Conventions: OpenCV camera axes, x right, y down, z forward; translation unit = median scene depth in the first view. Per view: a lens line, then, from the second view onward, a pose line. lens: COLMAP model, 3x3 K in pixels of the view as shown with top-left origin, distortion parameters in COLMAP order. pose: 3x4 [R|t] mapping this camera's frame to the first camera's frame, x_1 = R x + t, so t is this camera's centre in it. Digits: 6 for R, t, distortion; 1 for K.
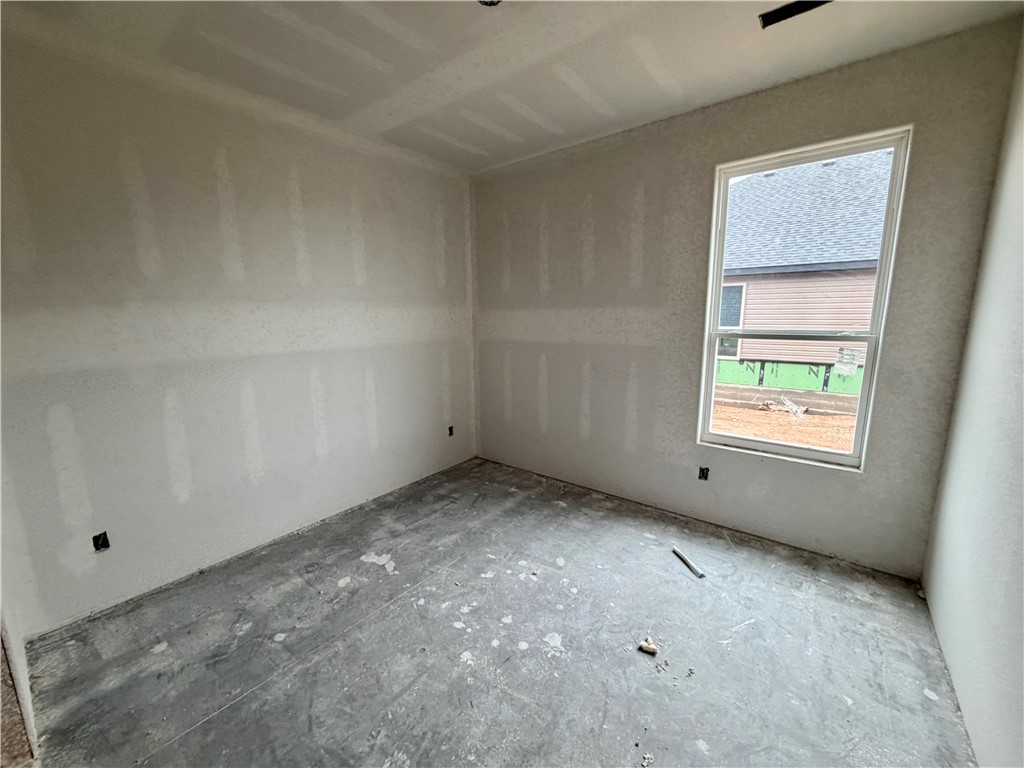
lens RADIAL K [[409.4, 0, 508.2], [0, 409.4, 383.8], [0, 0, 1]] dist [0.002175, -0.000525]
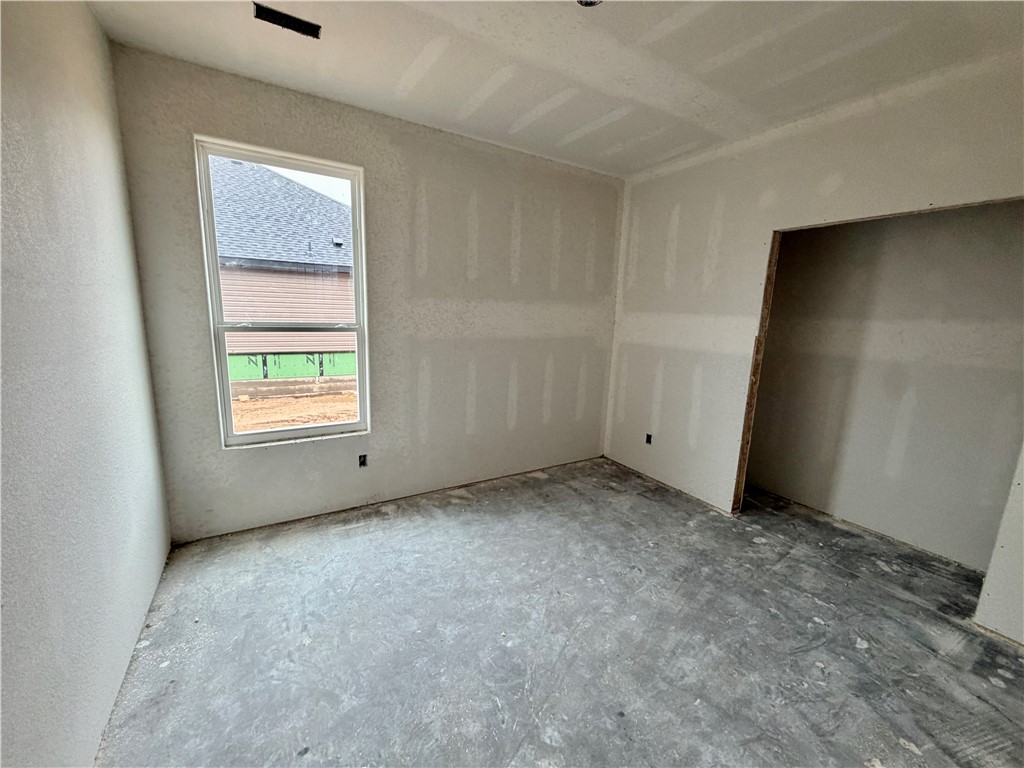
lens RADIAL K [[409.4, 0, 506.6], [0, 409.4, 388.4], [0, 0, 1]] dist [0.002175, -0.000525]
pose [[0.363162, -0.152495, 0.919162, -0.132607], [0.124216, 0.985633, 0.114445, -0.015888], [-0.923409, 0.072612, 0.376887, 0.091178]]
